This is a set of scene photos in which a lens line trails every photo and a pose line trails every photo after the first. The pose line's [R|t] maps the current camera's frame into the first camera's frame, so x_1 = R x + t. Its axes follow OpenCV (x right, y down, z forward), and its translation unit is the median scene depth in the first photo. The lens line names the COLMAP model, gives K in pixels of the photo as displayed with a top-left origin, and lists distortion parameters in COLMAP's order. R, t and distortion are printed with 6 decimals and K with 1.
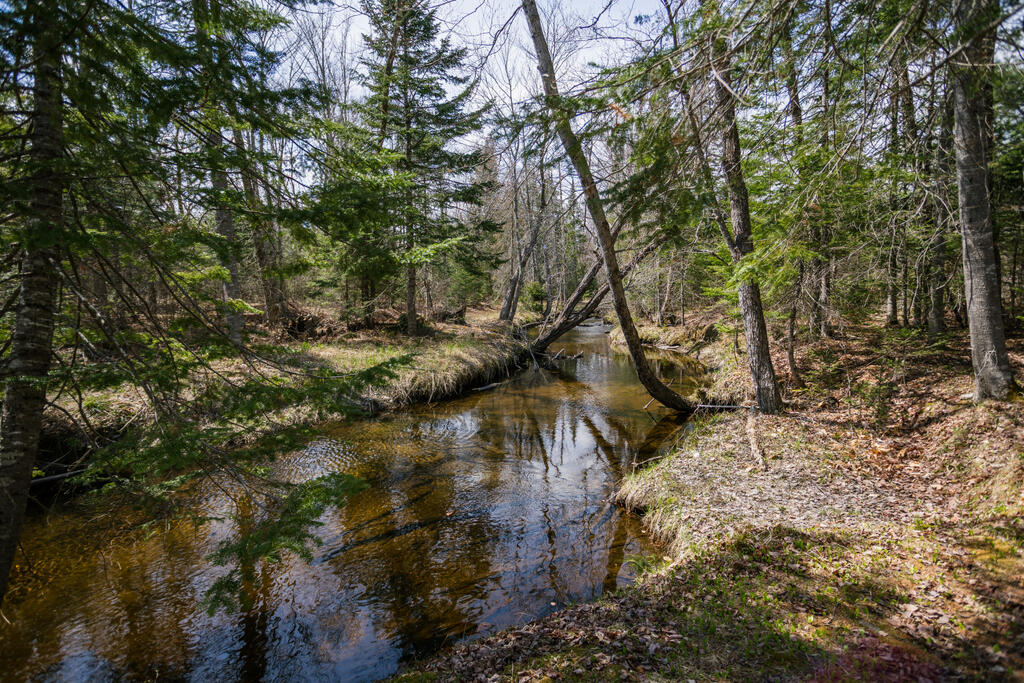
lens RADIAL K [[494.4, 0, 511.7], [0, 494.4, 338.3], [0, 0, 1]] dist [-0.034493, 0.018297]
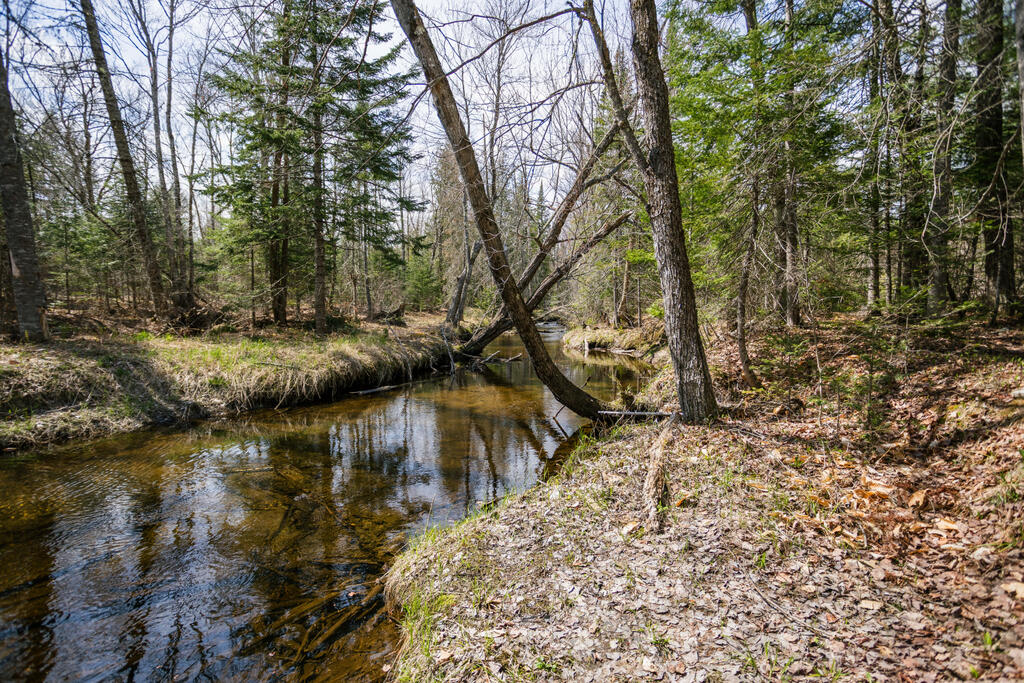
lens RADIAL K [[494.4, 0, 510.5], [0, 494.4, 342.0], [0, 0, 1]] dist [-0.034493, 0.018297]
pose [[0.999371, 0.010401, 0.033890, 0.284779], [-0.009751, 0.999766, -0.019290, 0.068145], [-0.034083, 0.018948, 0.999239, 0.403602]]
